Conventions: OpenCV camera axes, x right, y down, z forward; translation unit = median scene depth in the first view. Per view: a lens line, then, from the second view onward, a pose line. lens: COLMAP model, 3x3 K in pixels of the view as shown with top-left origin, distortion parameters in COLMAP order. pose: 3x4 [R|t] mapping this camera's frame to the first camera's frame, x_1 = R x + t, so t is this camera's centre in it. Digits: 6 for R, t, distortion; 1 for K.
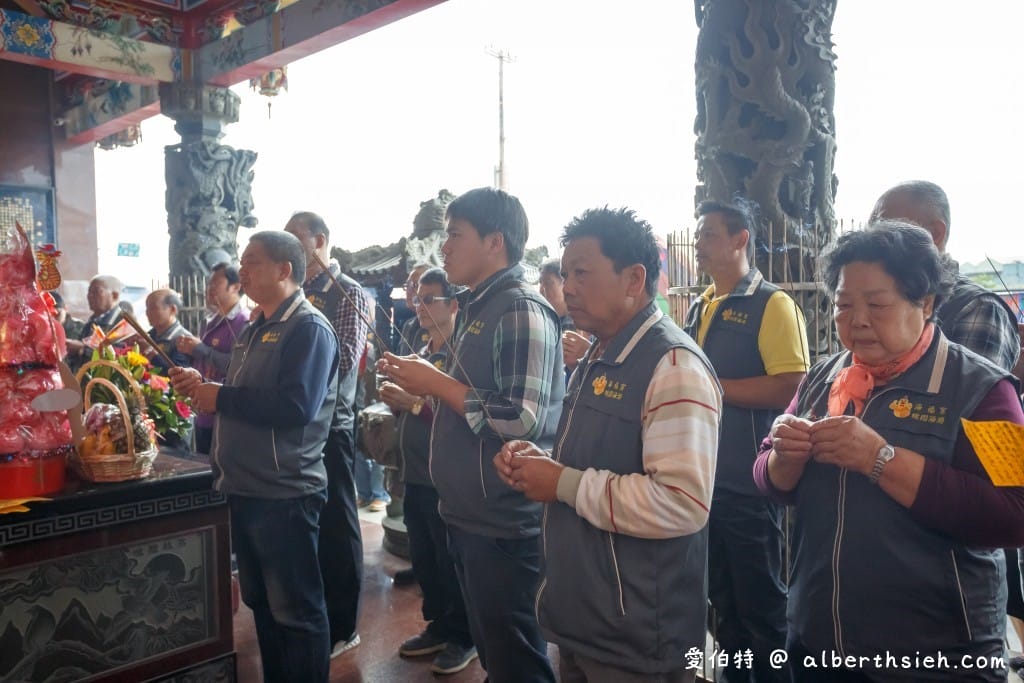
lens RADIAL K [[879.8, 0, 512.0], [0, 879.8, 341.5], [0, 0, 1]] dist [-0.013143, 0.072001]
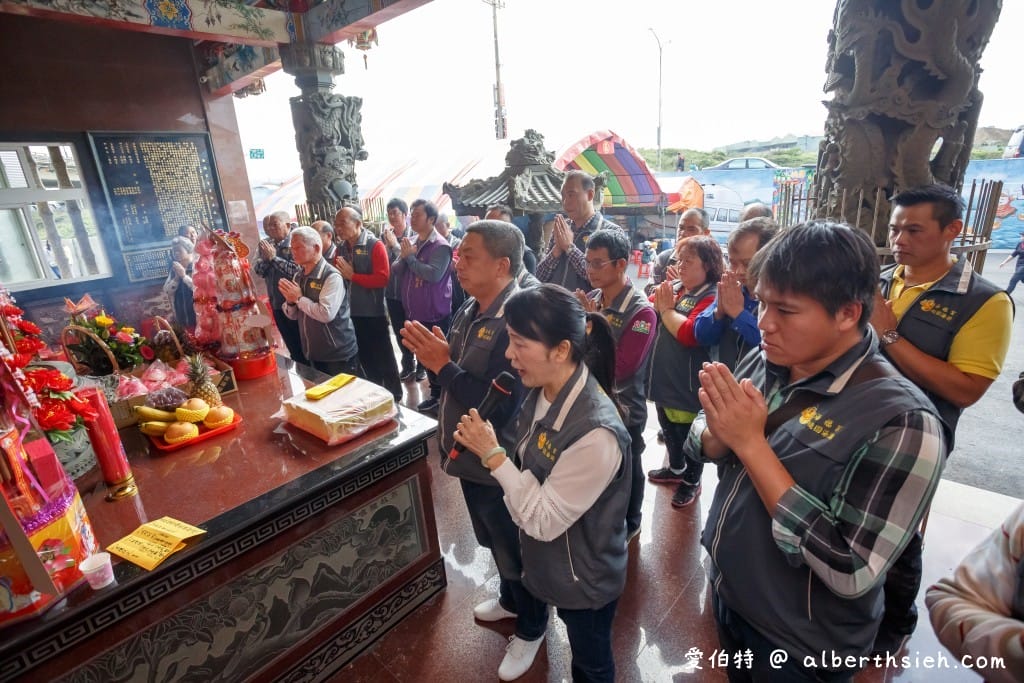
lens RADIAL K [[514.7, 0, 512.0], [0, 514.7, 341.5], [0, 0, 1]] dist [-0.071167, 0.034770]
pose [[0.998321, -0.054236, 0.020352, -0.109692], [0.046451, 0.959402, 0.278191, -0.072797], [-0.034614, -0.276778, 0.960310, 0.197299]]
